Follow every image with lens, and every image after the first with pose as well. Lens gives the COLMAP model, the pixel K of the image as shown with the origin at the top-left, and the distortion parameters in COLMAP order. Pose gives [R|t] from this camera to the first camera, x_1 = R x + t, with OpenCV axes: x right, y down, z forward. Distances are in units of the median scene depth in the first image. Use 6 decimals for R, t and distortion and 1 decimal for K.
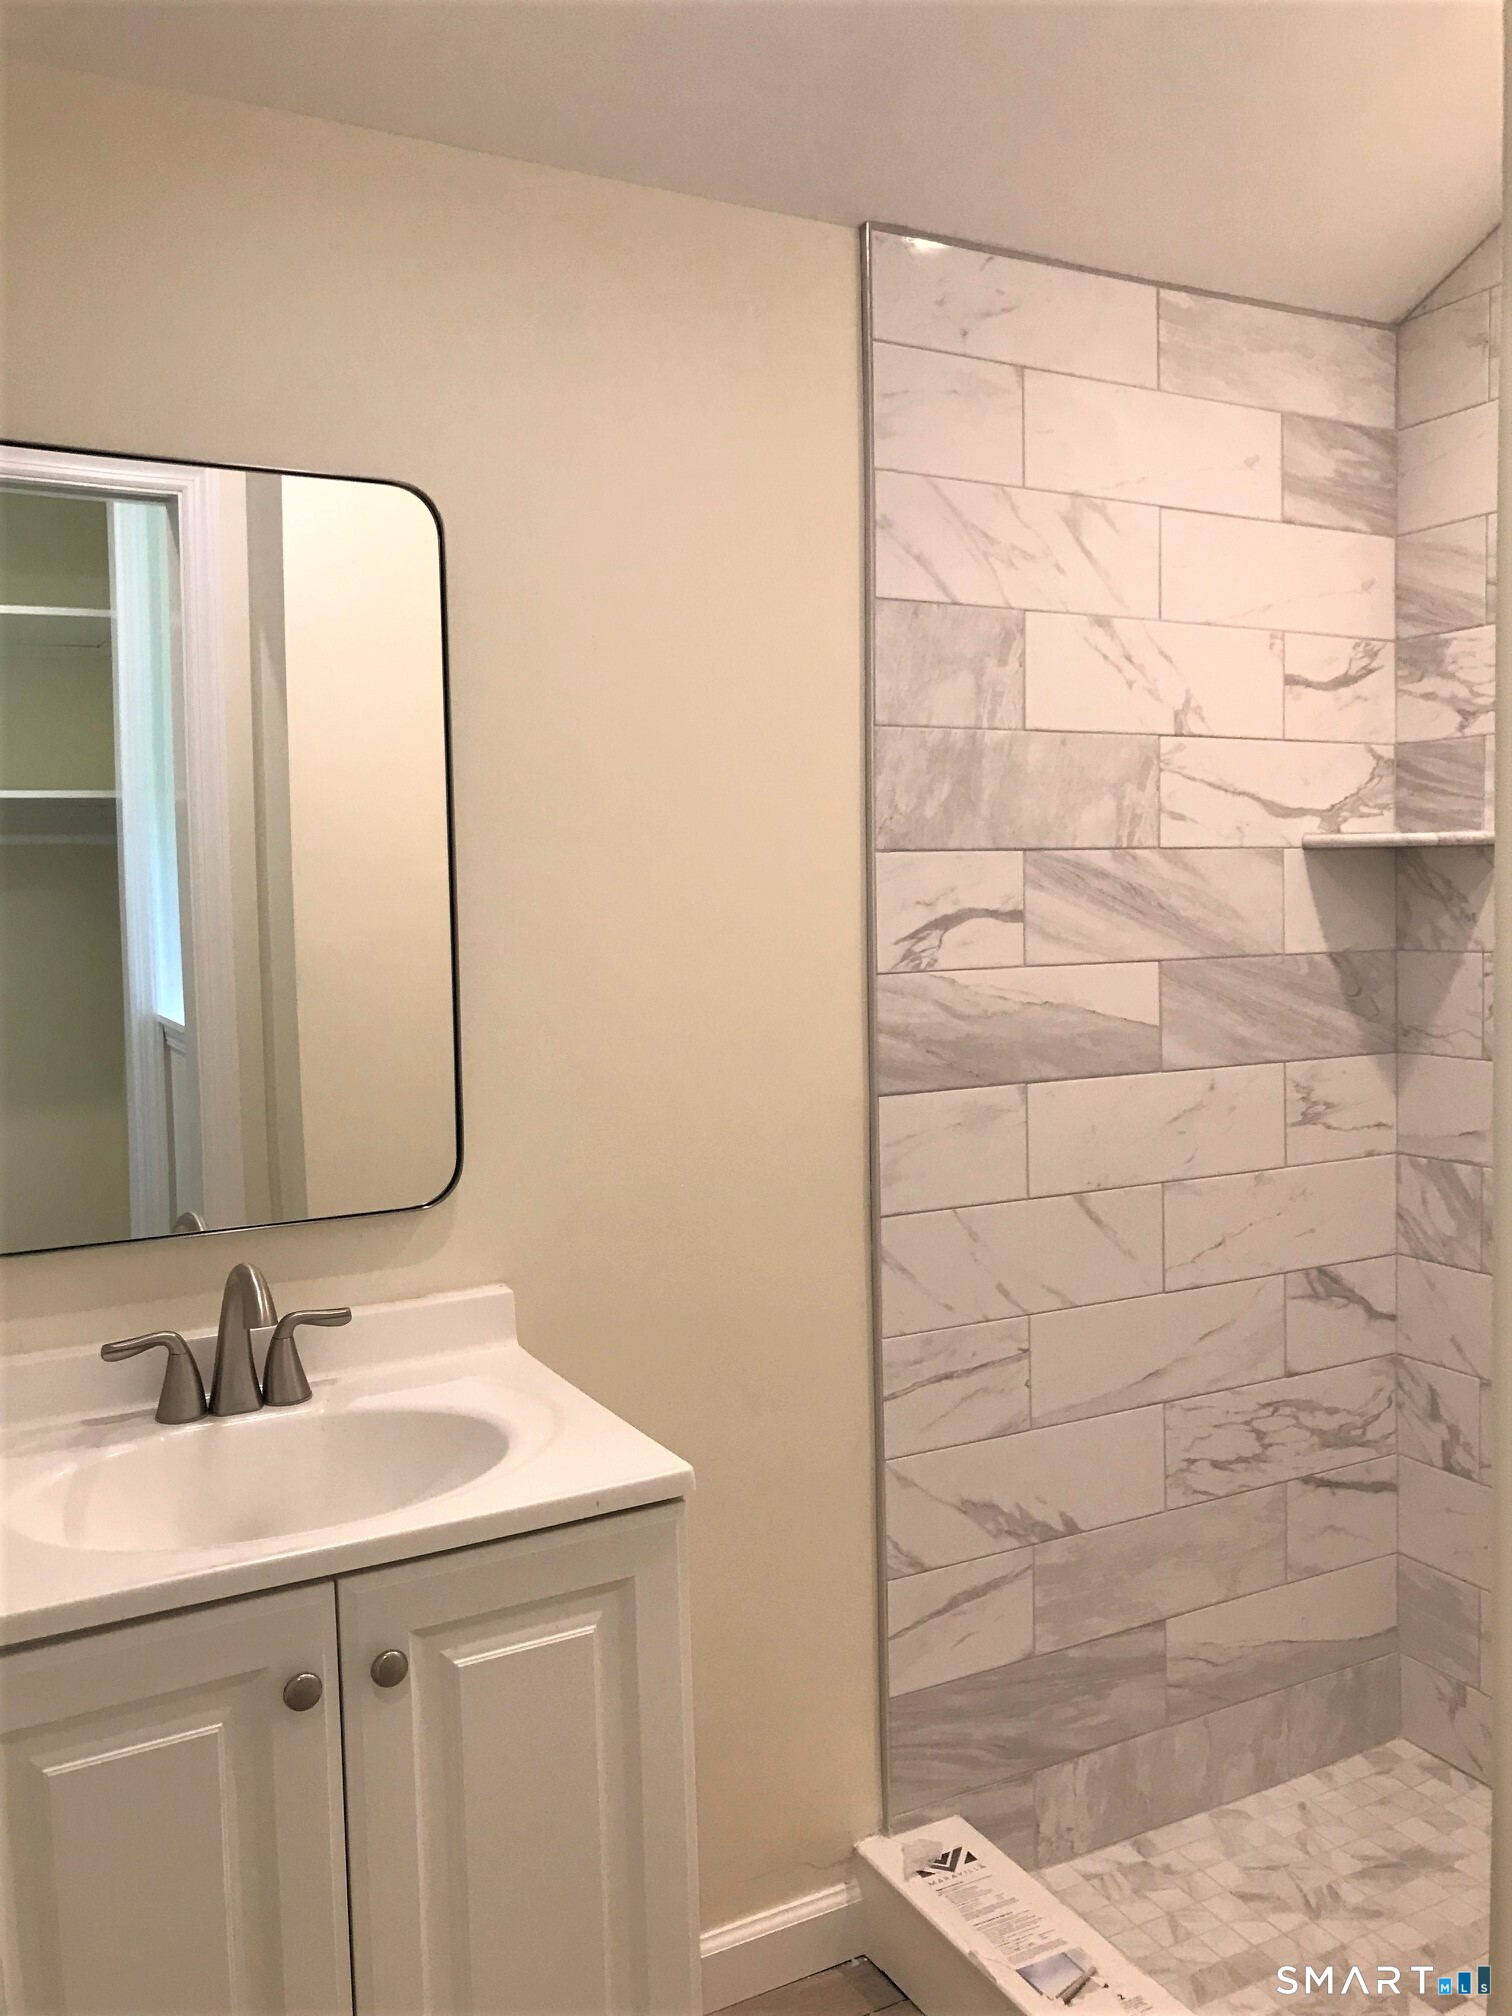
lens RADIAL K [[1627.7, 0, 756.0], [0, 1627.7, 1008.0], [0, 0, 1]] dist [0.062404, -0.105862]
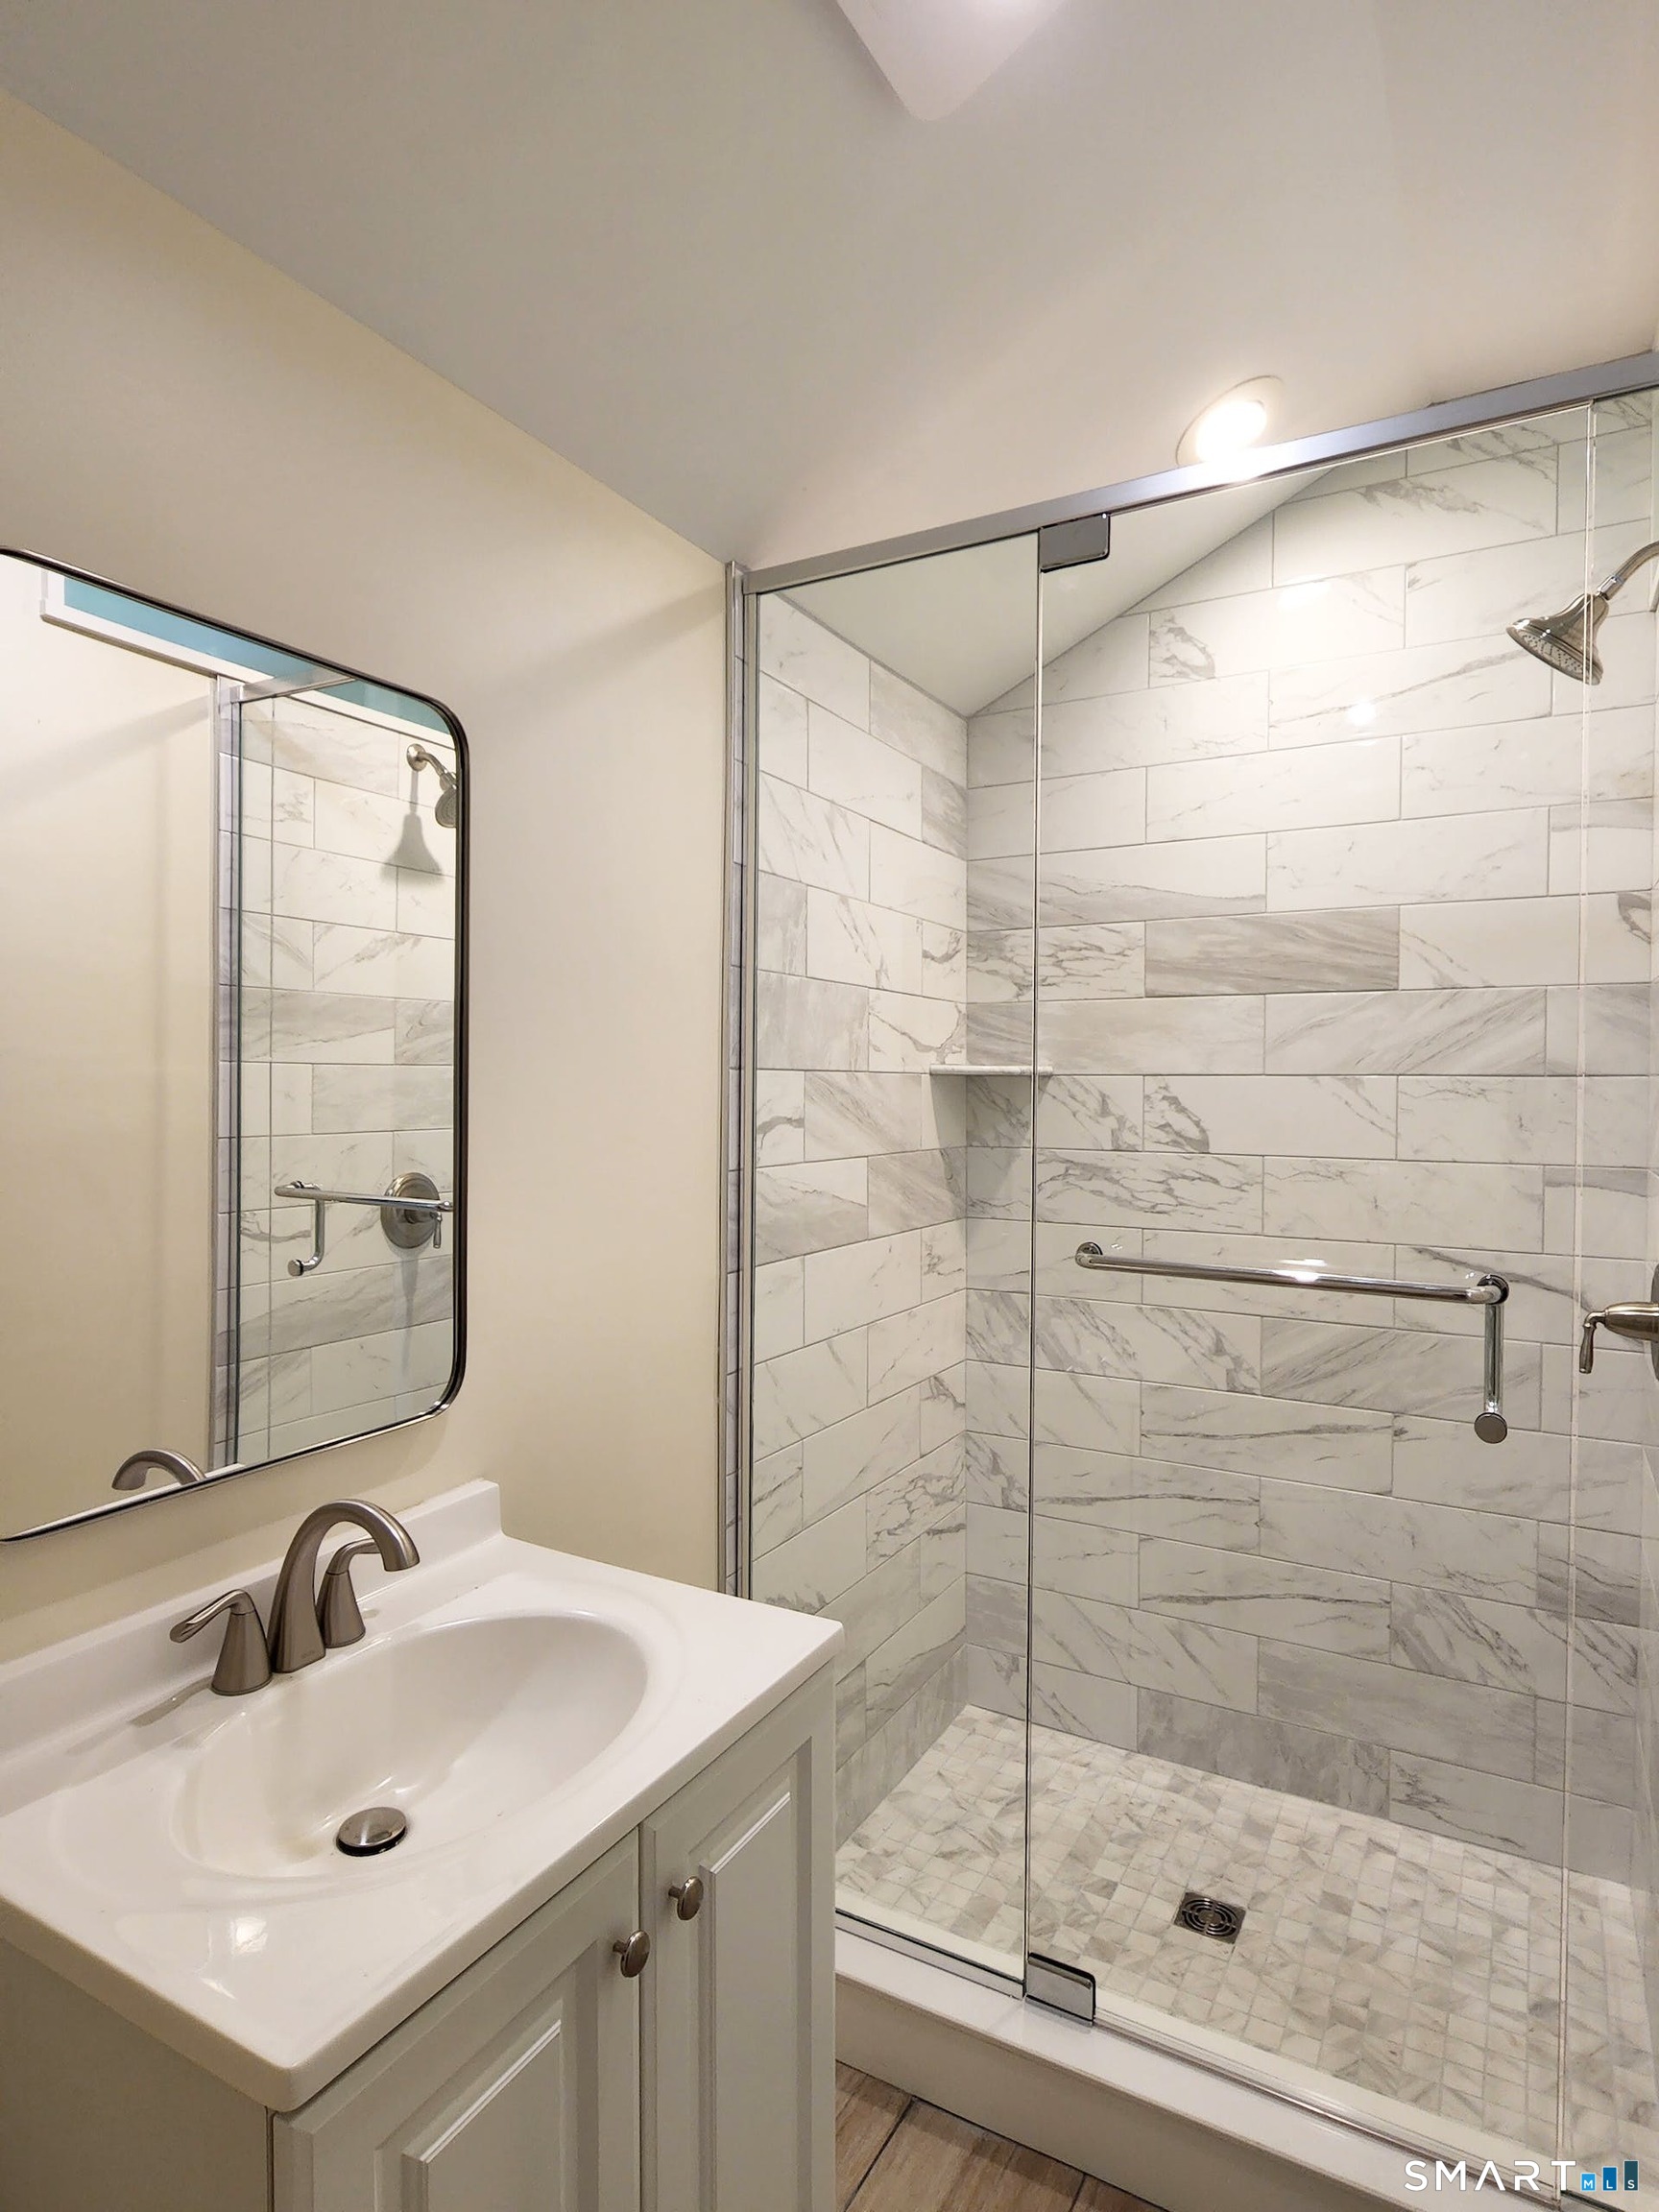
lens RADIAL K [[1220.9, 0, 832.9], [0, 1220.9, 1123.5], [0, 0, 1]] dist [-0.000114, -0.000255]
pose [[0.847395, 0.003559, 0.530951, -0.309814], [0.021494, 0.998928, -0.040999, -0.016041], [-0.530527, 0.046155, 0.846410, 0.178627]]
